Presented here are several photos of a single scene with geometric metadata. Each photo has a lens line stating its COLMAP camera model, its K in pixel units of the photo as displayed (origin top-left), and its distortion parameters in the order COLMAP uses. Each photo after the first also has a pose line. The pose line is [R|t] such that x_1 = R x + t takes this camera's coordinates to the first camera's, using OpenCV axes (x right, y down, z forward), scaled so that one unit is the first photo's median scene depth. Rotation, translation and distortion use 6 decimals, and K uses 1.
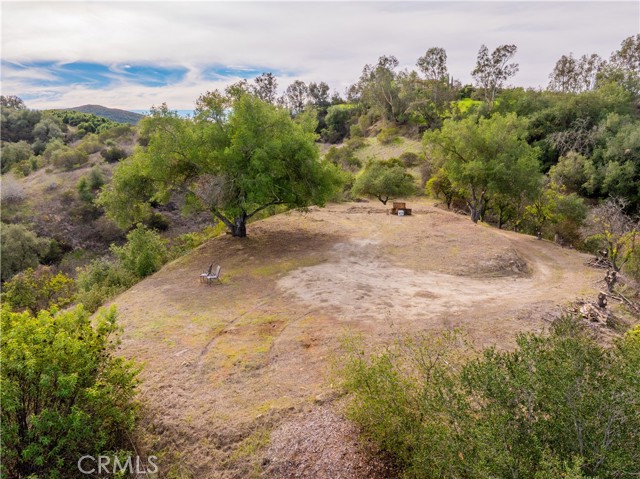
lens RADIAL K [[470.2, 0, 324.4], [0, 470.2, 239.9], [0, 0, 1]] dist [-0.018507, -0.006524]
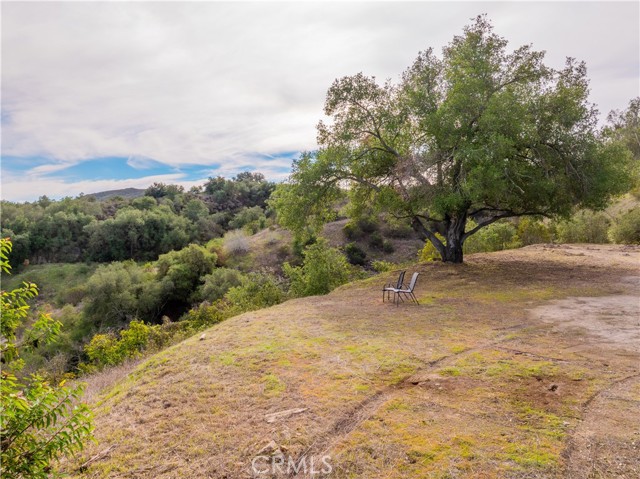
lens RADIAL K [[452.4, 0, 319.2], [0, 452.4, 238.6], [0, 0, 1]] dist [-0.034978, 0.007206]
pose [[0.896027, 0.015546, -0.443728, -0.024466], [-0.093405, 0.983622, -0.154152, 0.029126], [0.434064, 0.179571, 0.882804, 0.126611]]
